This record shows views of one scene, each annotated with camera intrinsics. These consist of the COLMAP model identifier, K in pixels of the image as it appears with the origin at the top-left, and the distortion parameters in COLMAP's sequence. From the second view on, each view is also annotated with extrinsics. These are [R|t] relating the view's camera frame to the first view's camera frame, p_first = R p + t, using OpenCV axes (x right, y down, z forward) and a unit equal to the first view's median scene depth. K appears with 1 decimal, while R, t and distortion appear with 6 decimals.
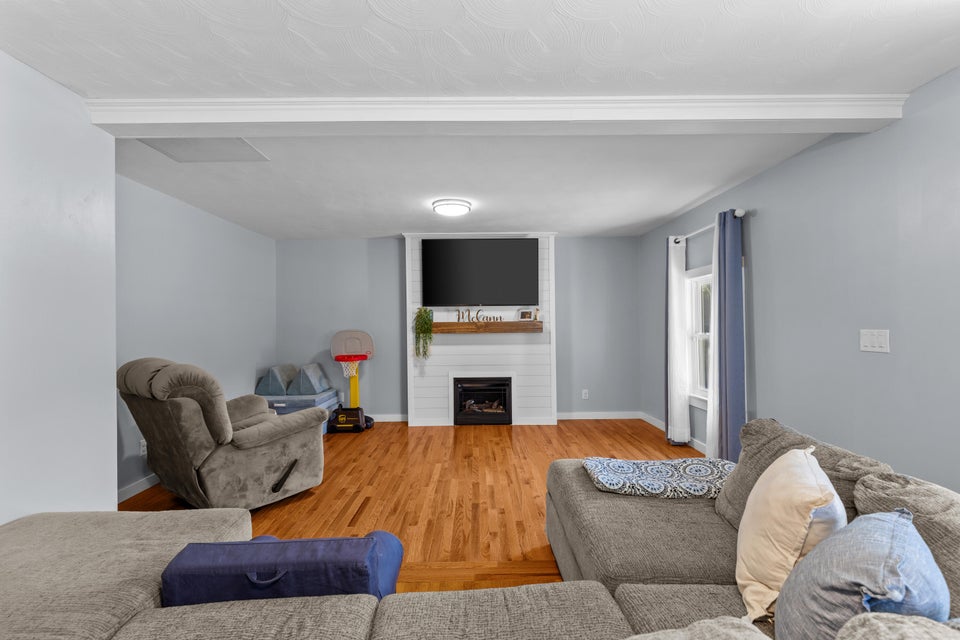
lens RADIAL K [[432.5, 0, 479.0], [0, 432.5, 320.7], [0, 0, 1]] dist [0.011675, -0.003249]
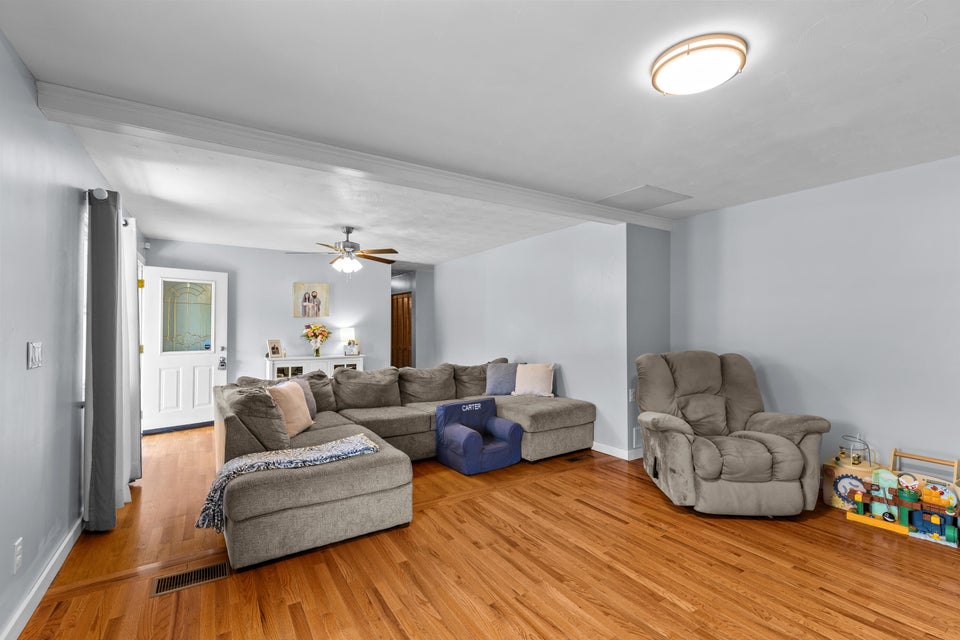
lens RADIAL K [[432.5, 0, 481.2], [0, 432.5, 320.2], [0, 0, 1]] dist [0.011675, -0.003249]
pose [[-0.843489, 0.008074, -0.537085, 0.501954], [0.013766, 0.999884, -0.006587, -0.005730], [0.536970, -0.012950, -0.843502, 1.709318]]
